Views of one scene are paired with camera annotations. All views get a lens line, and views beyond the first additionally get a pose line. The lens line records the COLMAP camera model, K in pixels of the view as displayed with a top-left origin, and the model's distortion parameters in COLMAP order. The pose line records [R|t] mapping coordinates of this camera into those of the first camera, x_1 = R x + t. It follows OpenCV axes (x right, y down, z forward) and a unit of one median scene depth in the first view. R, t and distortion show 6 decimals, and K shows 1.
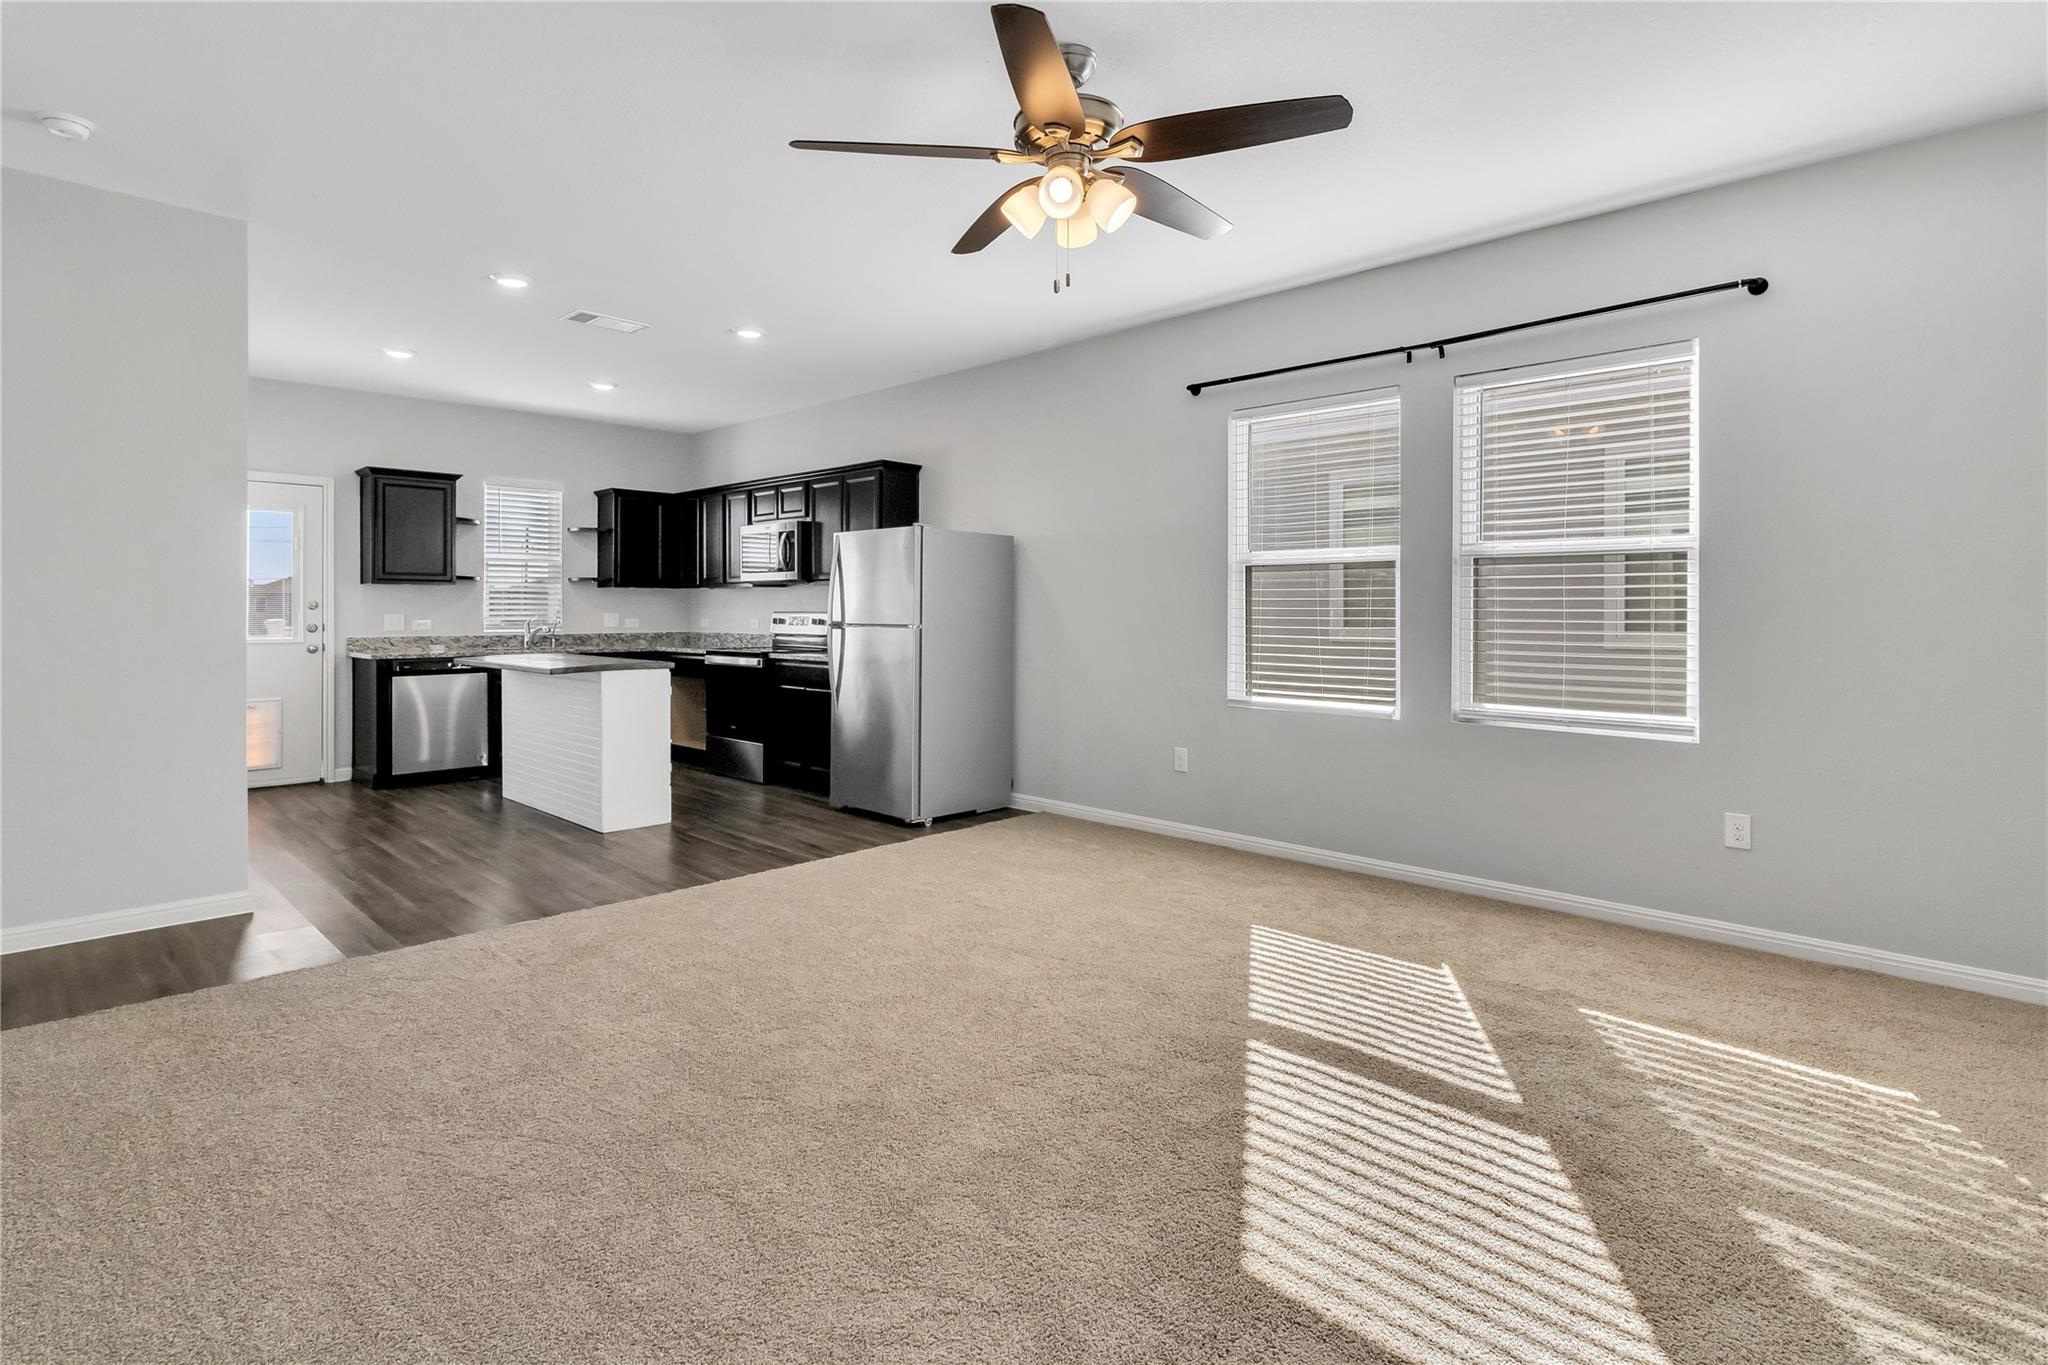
lens RADIAL K [[996.8, 0, 988.7], [0, 996.8, 613.0], [0, 0, 1]] dist [-0.000847, 0.000060]
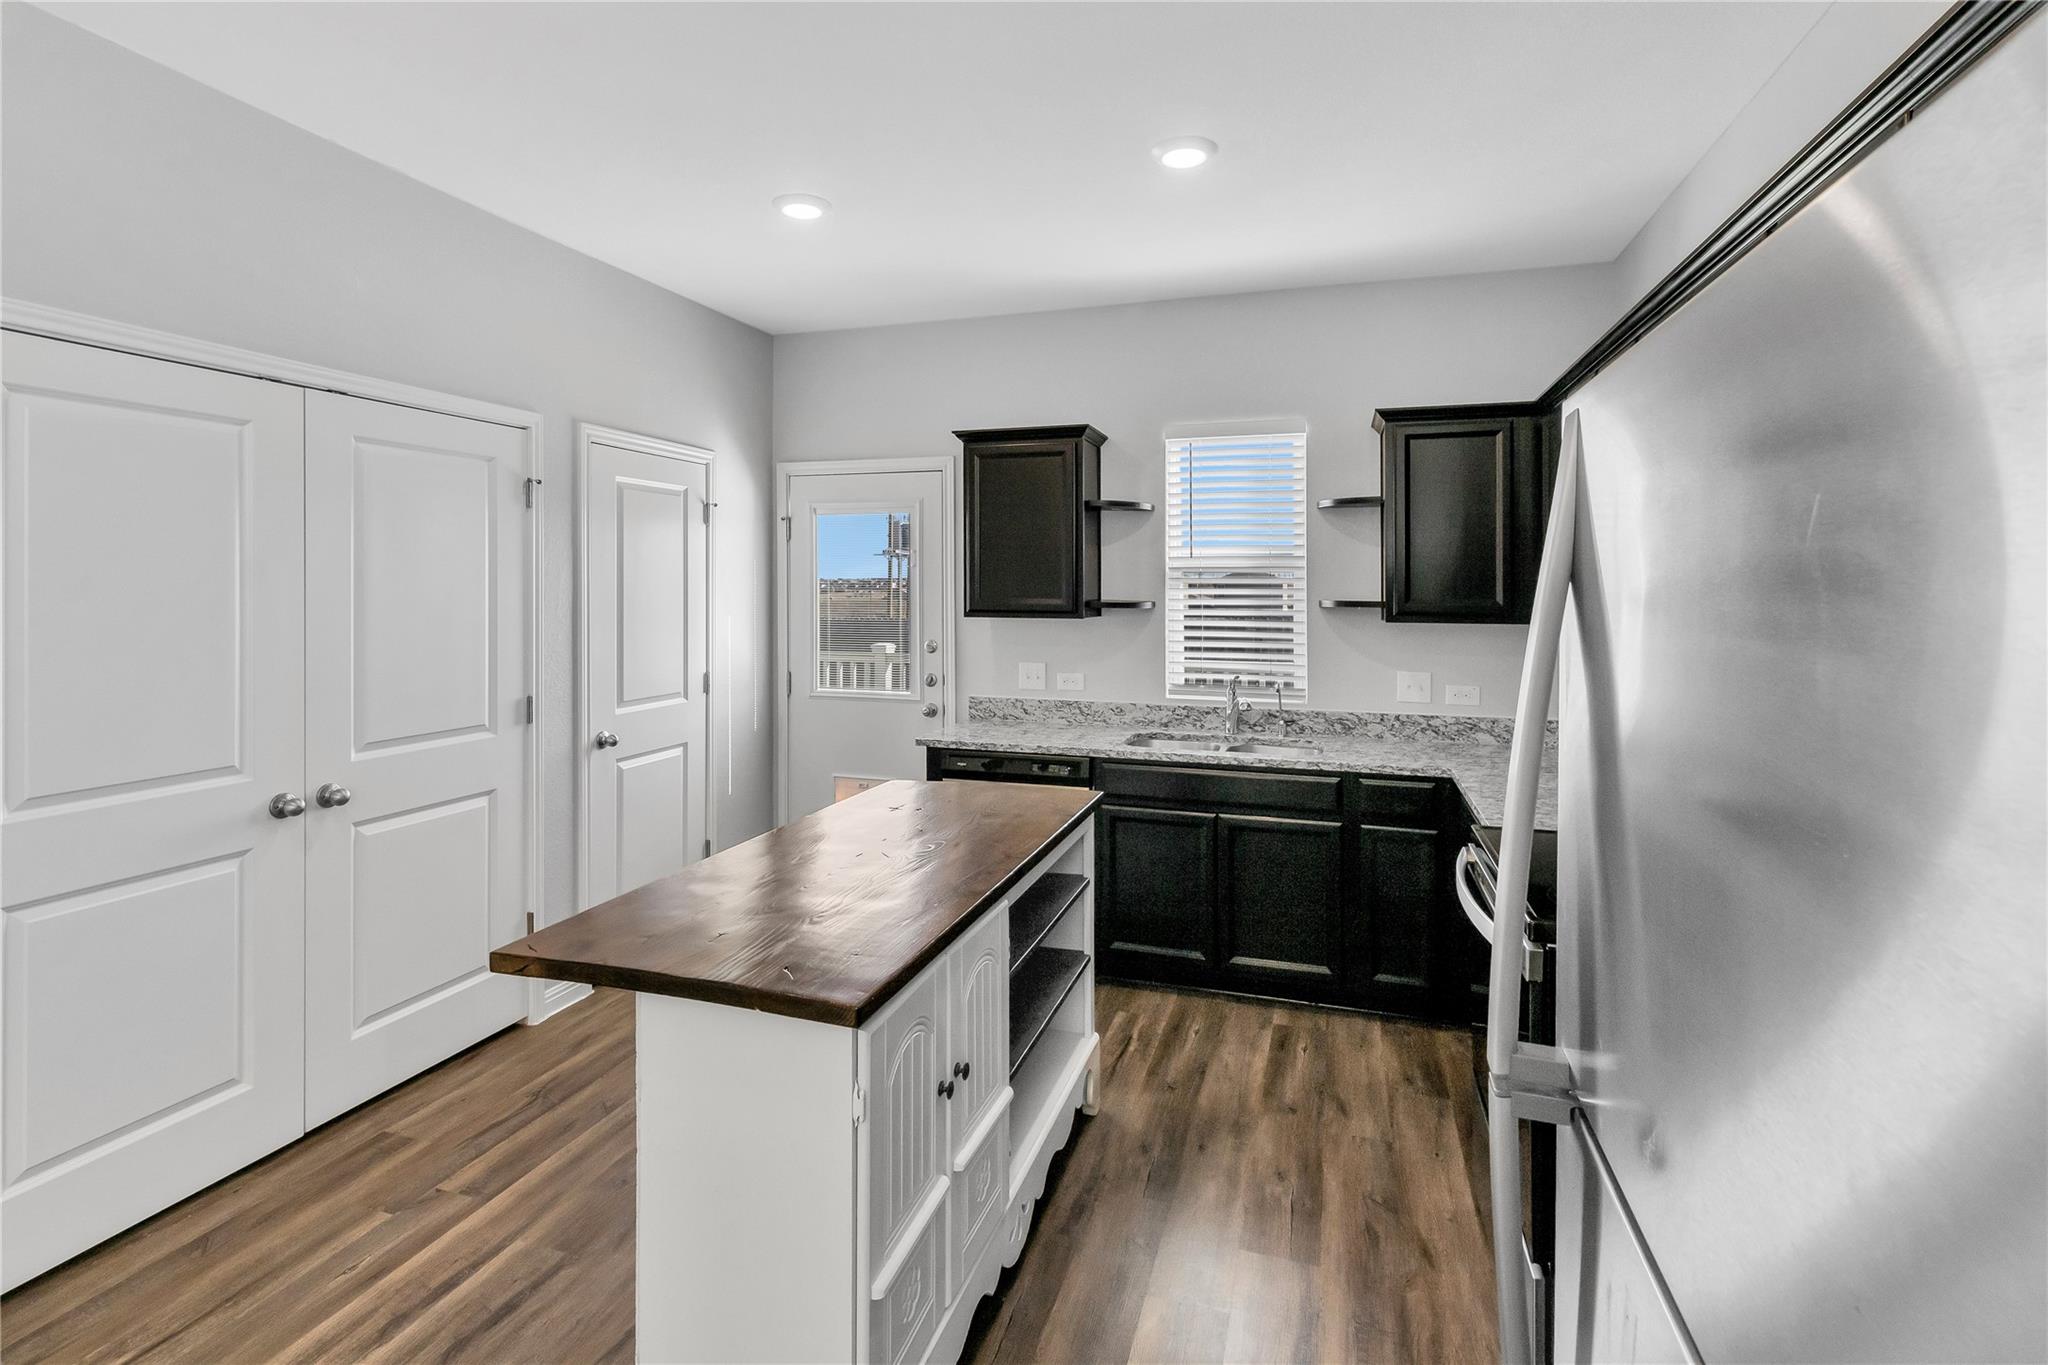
lens RADIAL K [[996.8, 0, 1037.5], [0, 996.8, 592.6], [0, 0, 1]] dist [-0.000847, 0.000060]
pose [[0.465839, 0.007472, -0.884838, -0.043023], [-0.005431, 0.999970, 0.005584, -0.045861], [0.884853, 0.002204, 0.465865, 0.703927]]
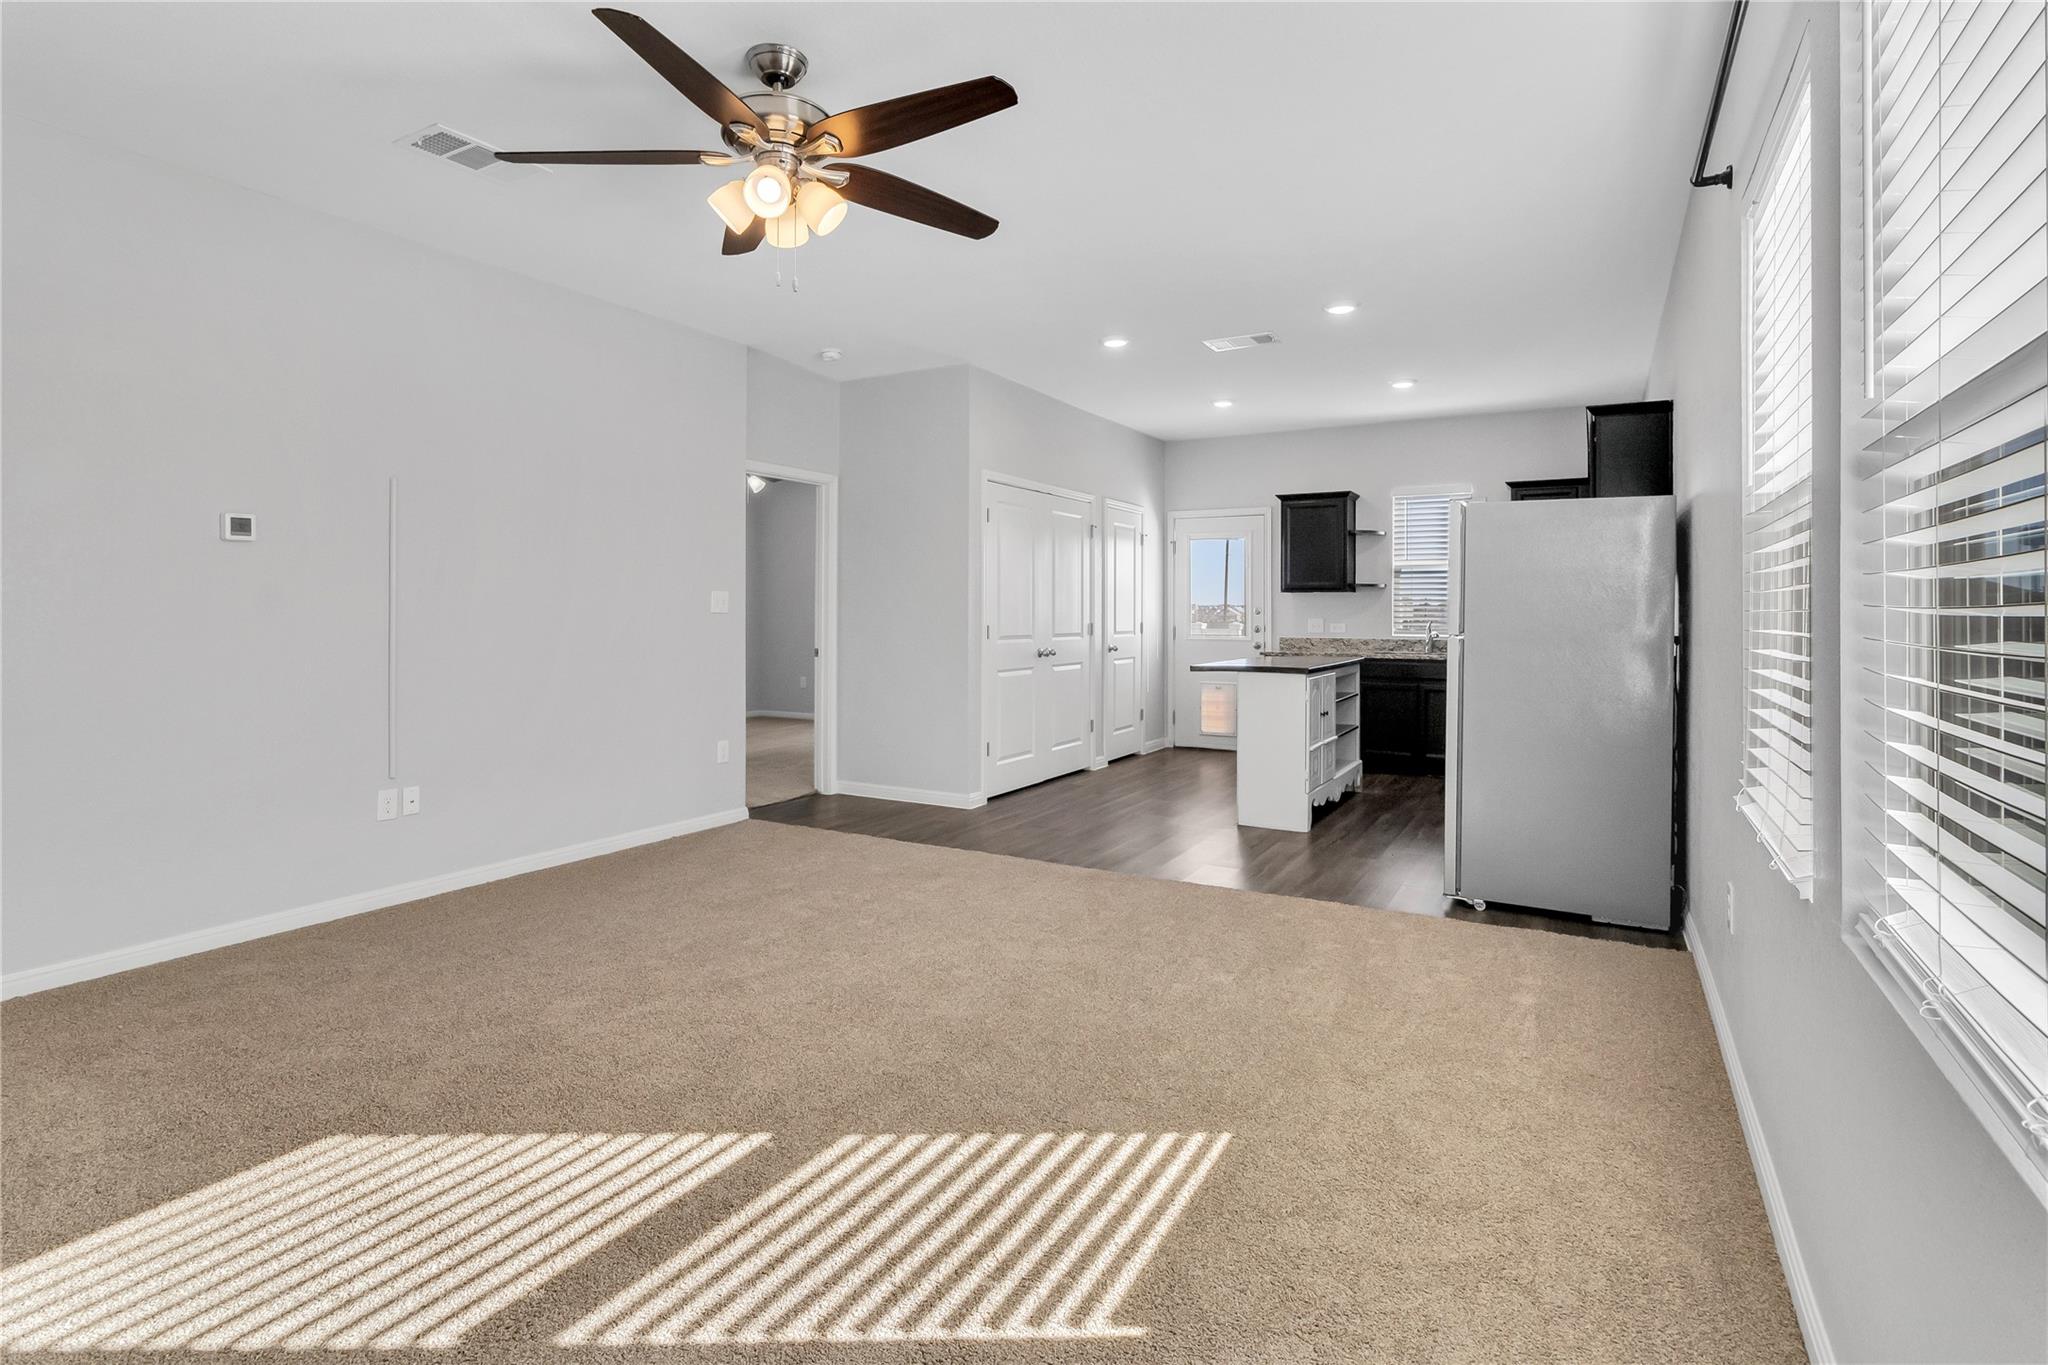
lens RADIAL K [[996.8, 0, 1043.4], [0, 996.8, 616.9], [0, 0, 1]] dist [-0.000847, 0.000060]
pose [[0.281880, 0.004788, -0.959438, 0.416772], [-0.007794, 0.999966, 0.002700, -0.001346], [0.959418, 0.006716, 0.281908, 0.367573]]
